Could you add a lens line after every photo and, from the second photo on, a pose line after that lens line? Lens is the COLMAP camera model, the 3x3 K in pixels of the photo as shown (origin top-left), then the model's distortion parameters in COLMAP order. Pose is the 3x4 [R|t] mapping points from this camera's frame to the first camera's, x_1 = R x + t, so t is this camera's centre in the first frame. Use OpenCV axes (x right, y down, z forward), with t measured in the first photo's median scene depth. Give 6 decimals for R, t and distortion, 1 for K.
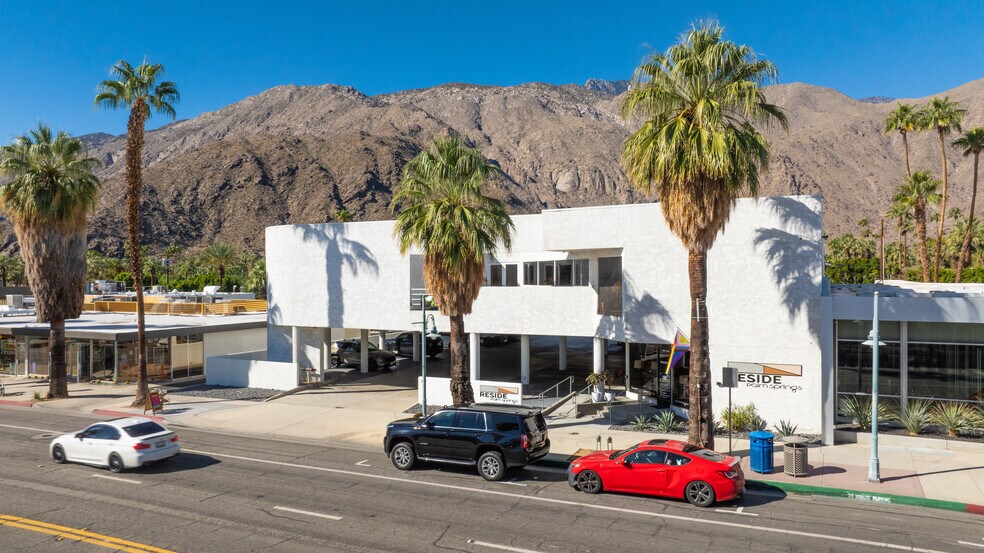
lens RADIAL K [[692.0, 0, 487.5], [0, 692.0, 277.3], [0, 0, 1]] dist [-0.036413, 0.037335]
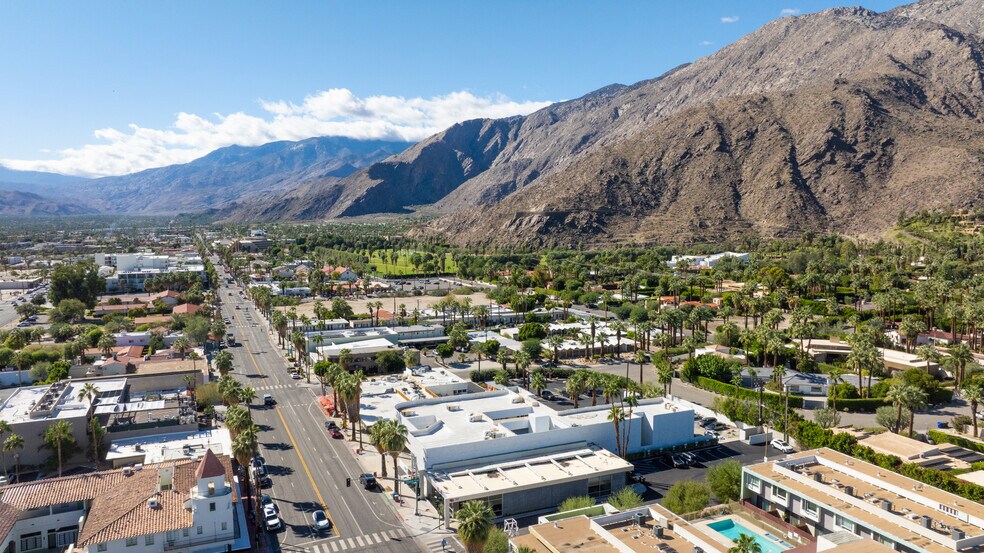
lens RADIAL K [[690.5, 0, 487.2], [0, 690.5, 277.6], [0, 0, 1]] dist [-0.029787, 0.022796]
pose [[0.765557, 0.060354, -0.640531, 0.090608], [0.001135, 0.995462, 0.095153, -0.041969], [0.643367, -0.073572, 0.762015, -0.054687]]
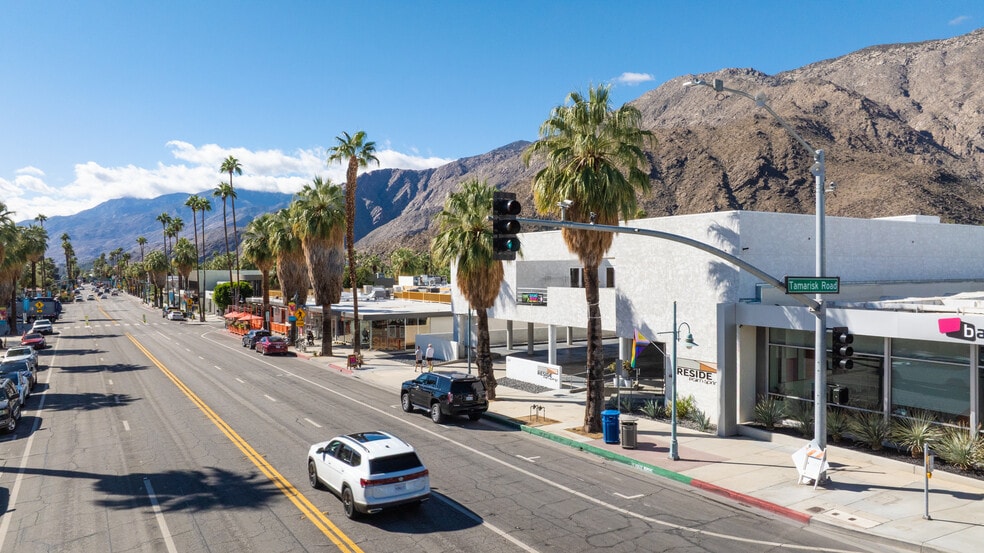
lens RADIAL K [[692.0, 0, 487.5], [0, 692.0, 277.3], [0, 0, 1]] dist [-0.036413, 0.037335]
pose [[0.845392, 0.007306, -0.534097, 0.017404], [0.000070, 0.999905, 0.013789, -0.000672], [0.534147, -0.011695, 0.845311, -0.003423]]
